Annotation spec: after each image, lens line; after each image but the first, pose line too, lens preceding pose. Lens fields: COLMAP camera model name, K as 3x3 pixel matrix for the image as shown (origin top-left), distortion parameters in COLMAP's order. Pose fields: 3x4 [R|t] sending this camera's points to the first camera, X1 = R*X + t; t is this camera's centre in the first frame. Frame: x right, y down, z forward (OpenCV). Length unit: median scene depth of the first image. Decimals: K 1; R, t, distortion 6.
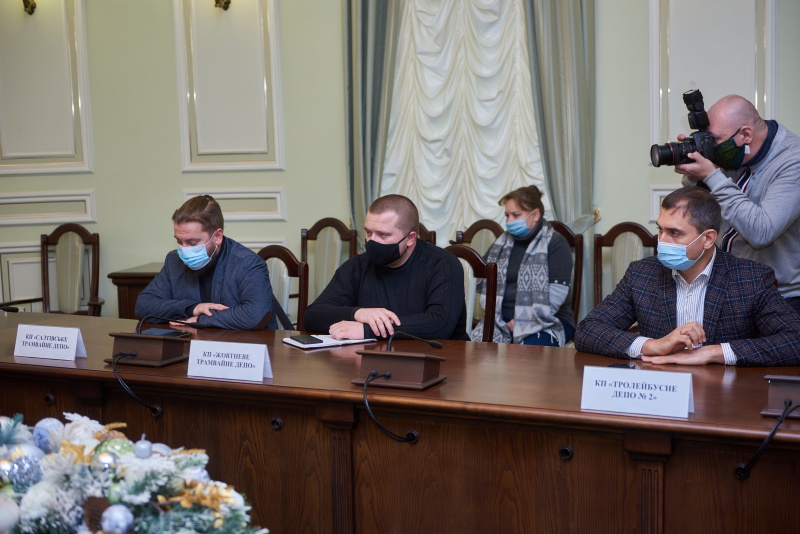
lens RADIAL K [[1215.9, 0, 399.2], [0, 1215.9, 266.8], [0, 0, 1]] dist [0.162910, 0.000000]
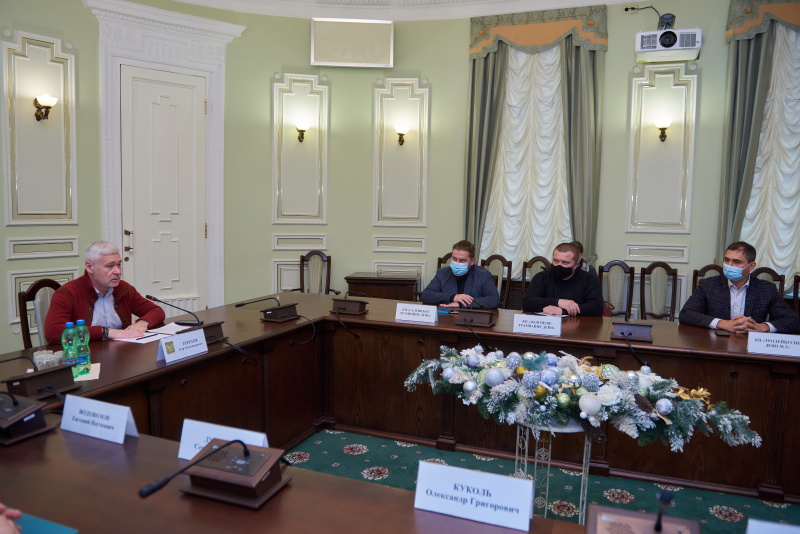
lens RADIAL K [[614.1, 0, 402.4], [0, 614.1, 265.6], [0, 0, 1]] dist [-0.014871, -0.009893]
pose [[0.991235, 0.033172, 0.127880, -0.287596], [-0.030812, 0.999317, -0.020388, 0.004719], [-0.128469, 0.016269, 0.991580, 0.027369]]
